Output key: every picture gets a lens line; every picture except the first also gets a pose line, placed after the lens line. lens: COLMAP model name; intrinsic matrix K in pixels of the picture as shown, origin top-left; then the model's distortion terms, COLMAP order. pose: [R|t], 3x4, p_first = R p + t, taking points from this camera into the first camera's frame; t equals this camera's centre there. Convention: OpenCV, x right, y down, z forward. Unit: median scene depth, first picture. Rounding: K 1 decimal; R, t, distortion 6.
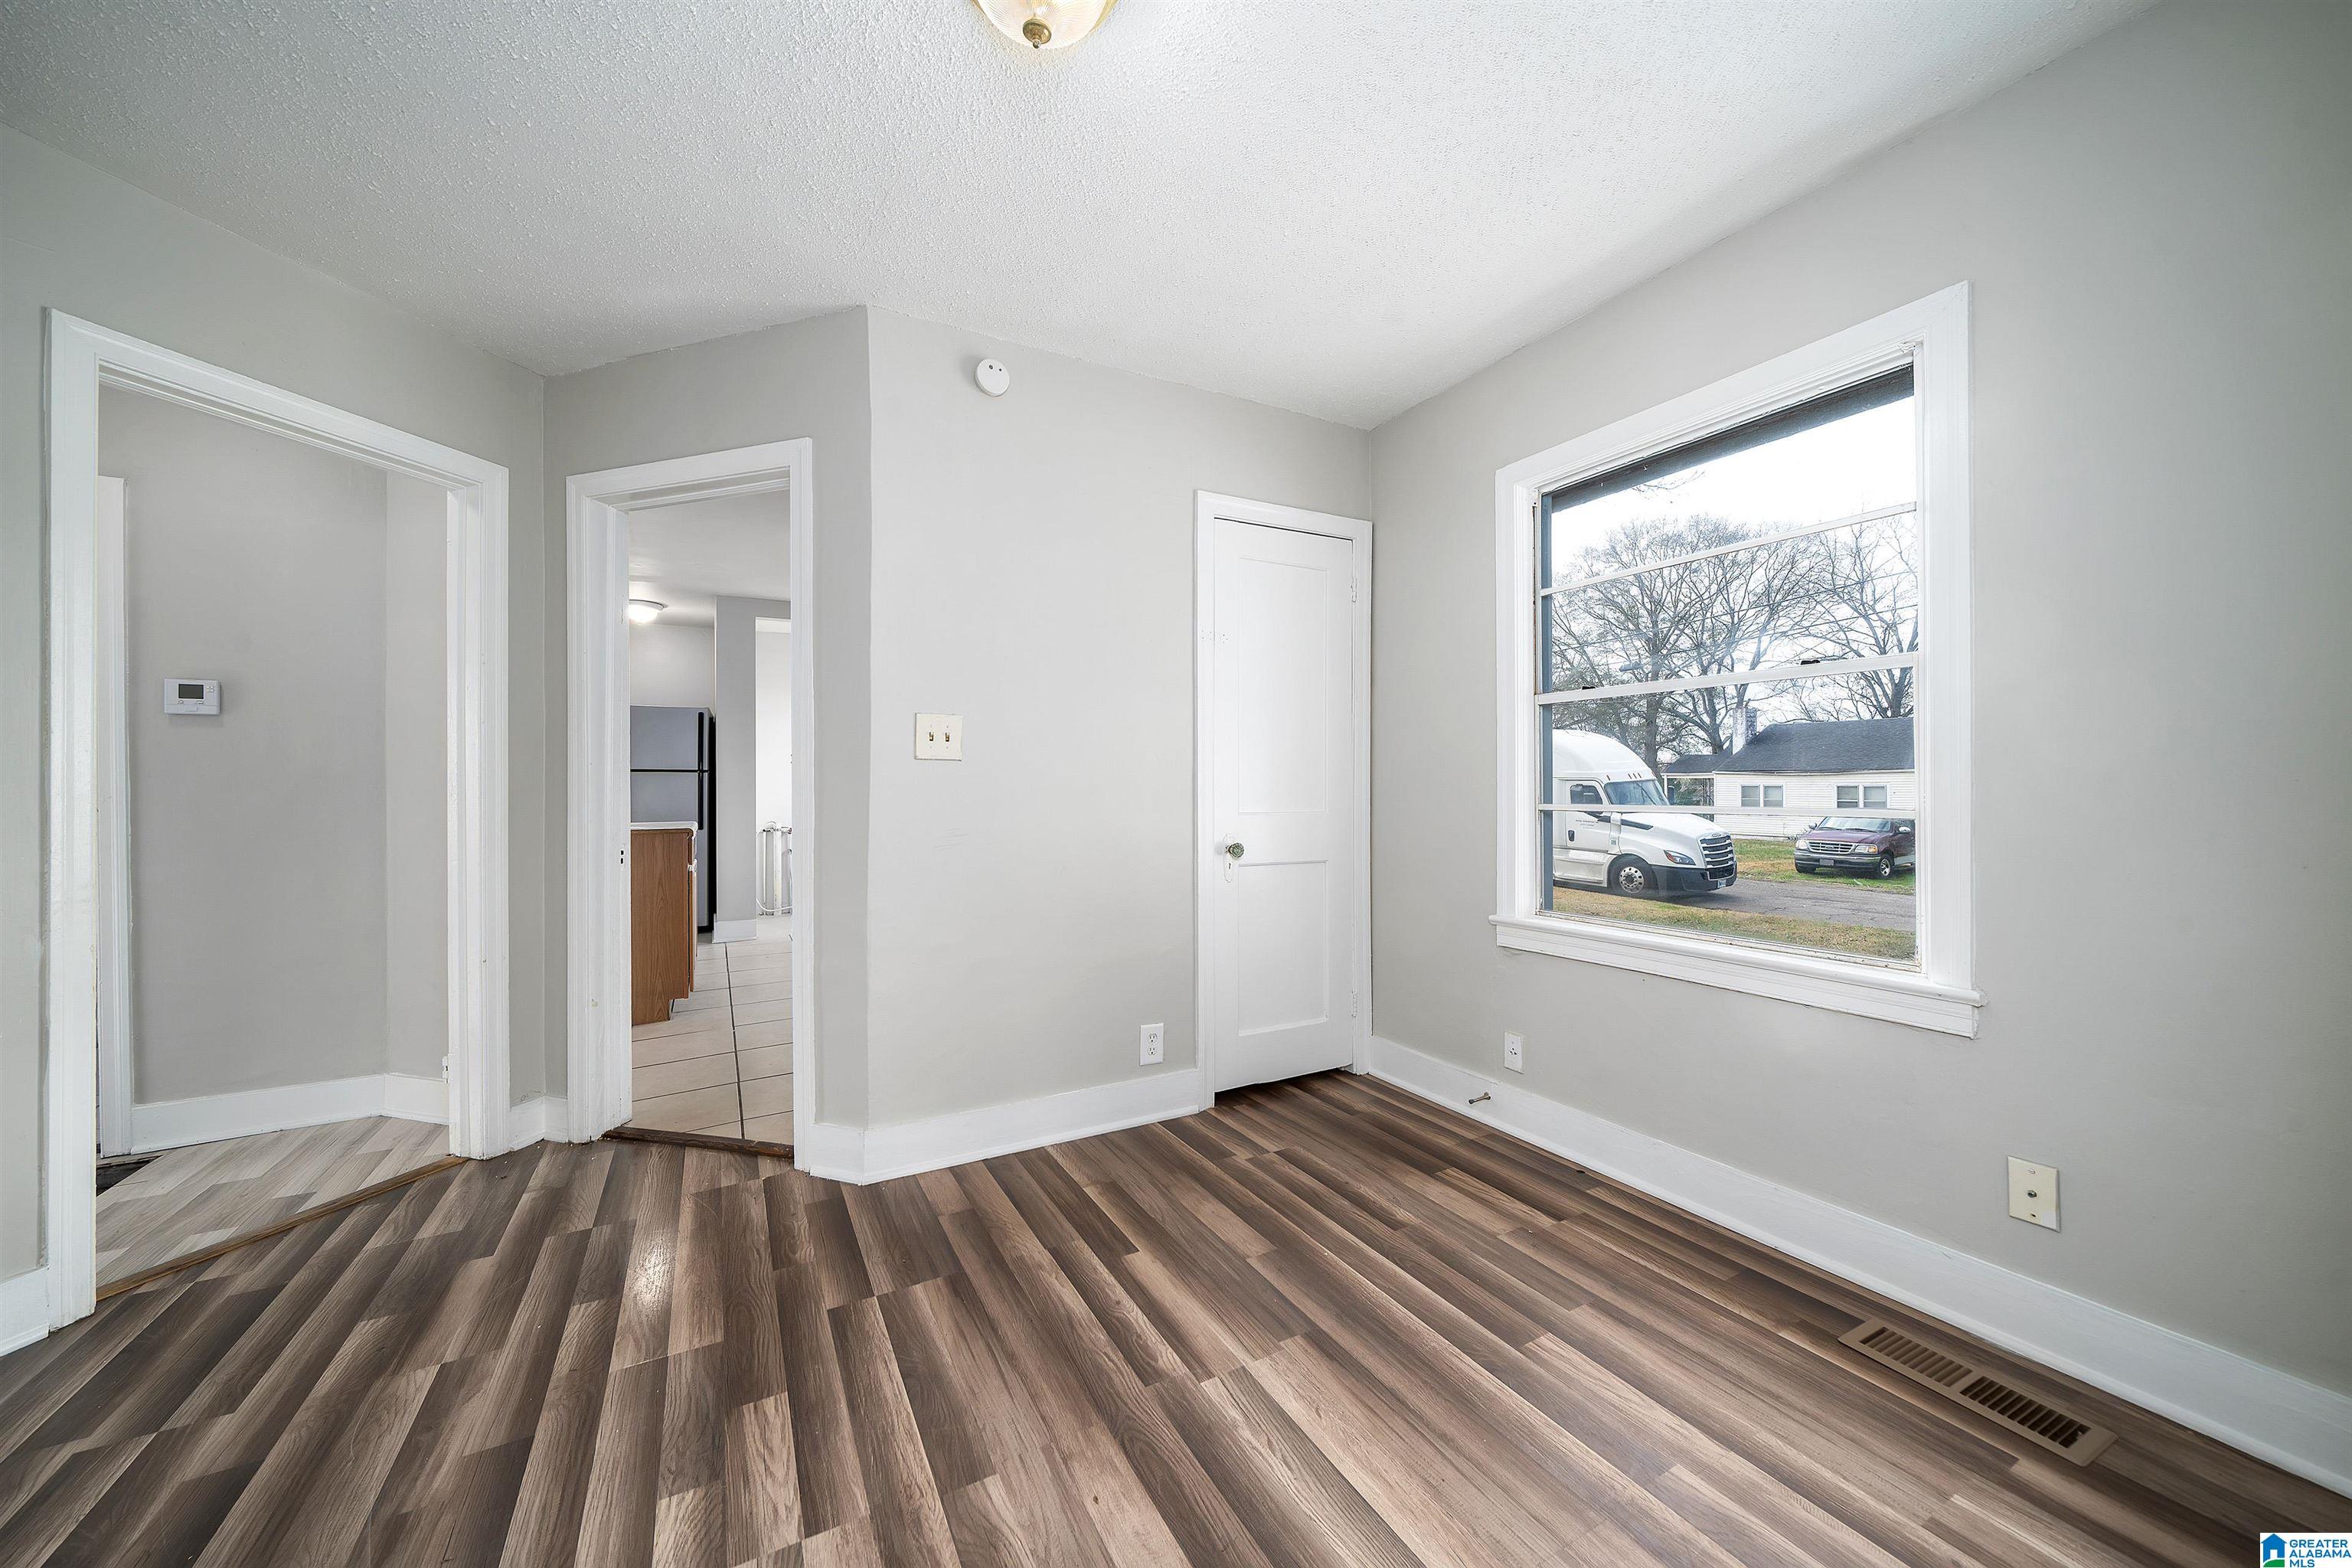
lens RADIAL K [[838.6, 0, 1160.5], [0, 838.6, 797.1], [0, 0, 1]] dist [0.001549, 0.000036]
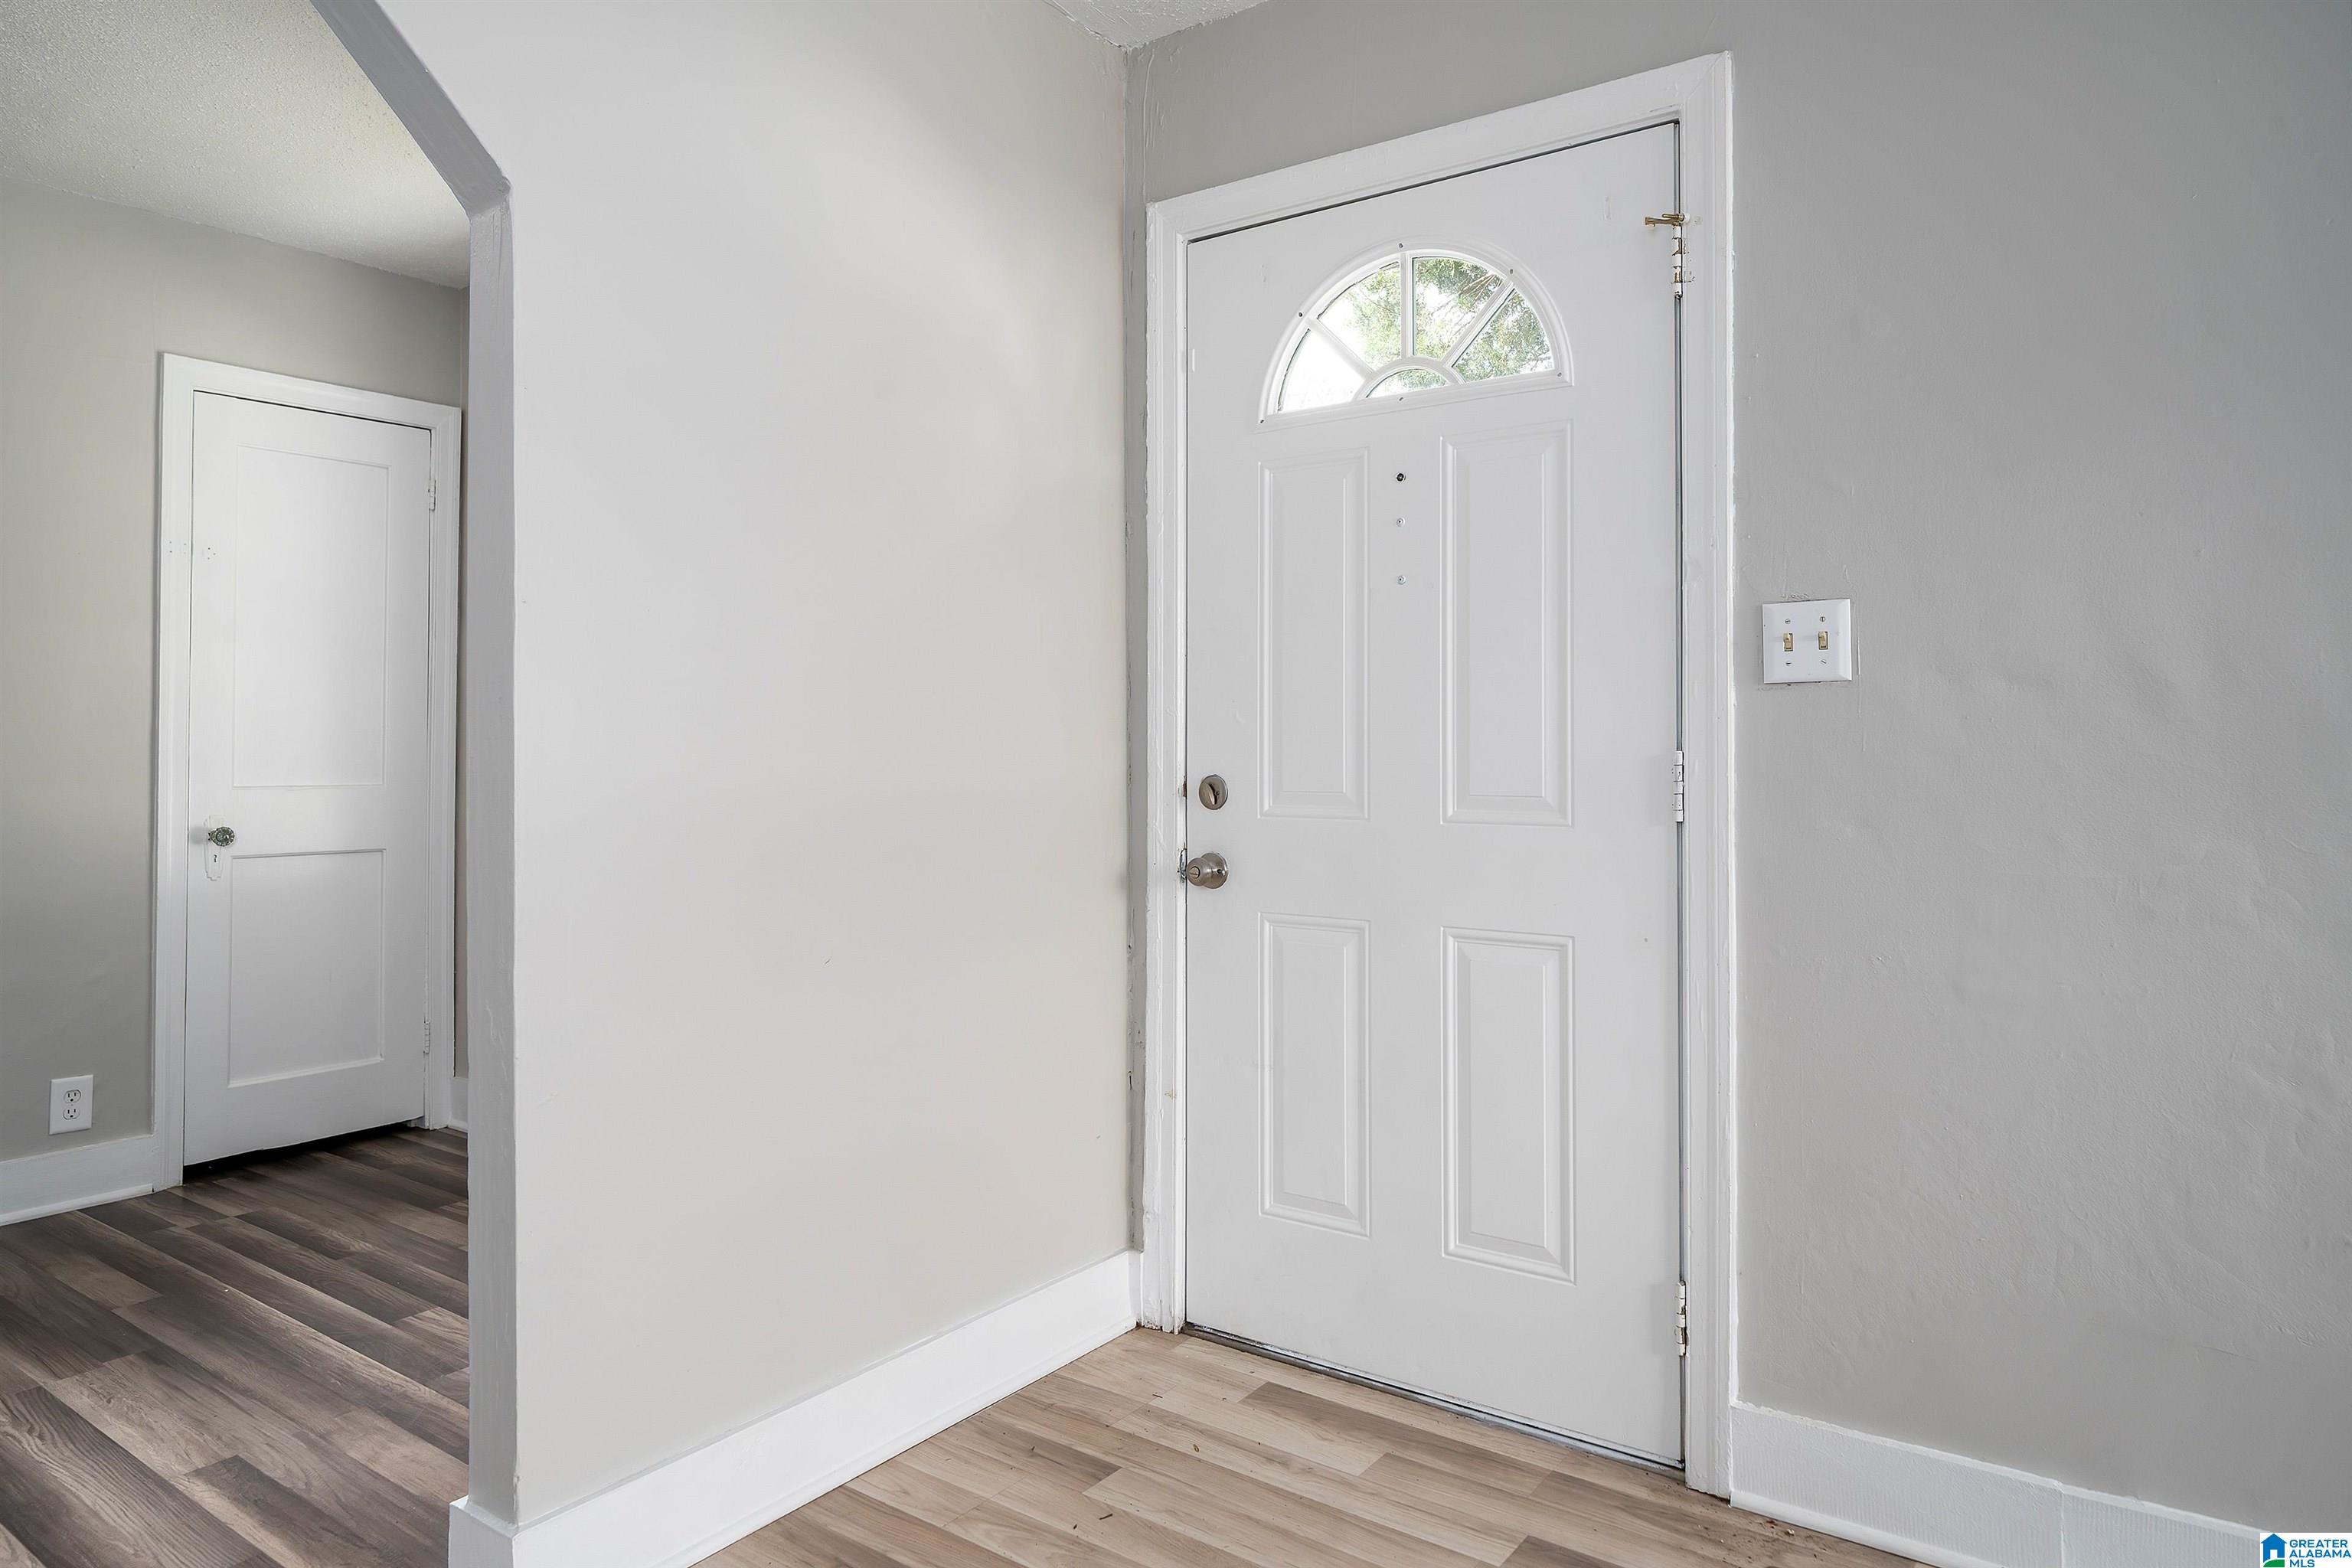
lens RADIAL K [[1454.9, 0, 1190.2], [0, 1454.9, 737.0], [0, 0, 1]] dist [-0.009347, -0.000999]
pose [[0.892934, 0.006698, 0.450138, 0.292014], [0.001570, 0.999837, -0.017991, -0.001082], [-0.450185, 0.016771, 0.892778, -0.568595]]
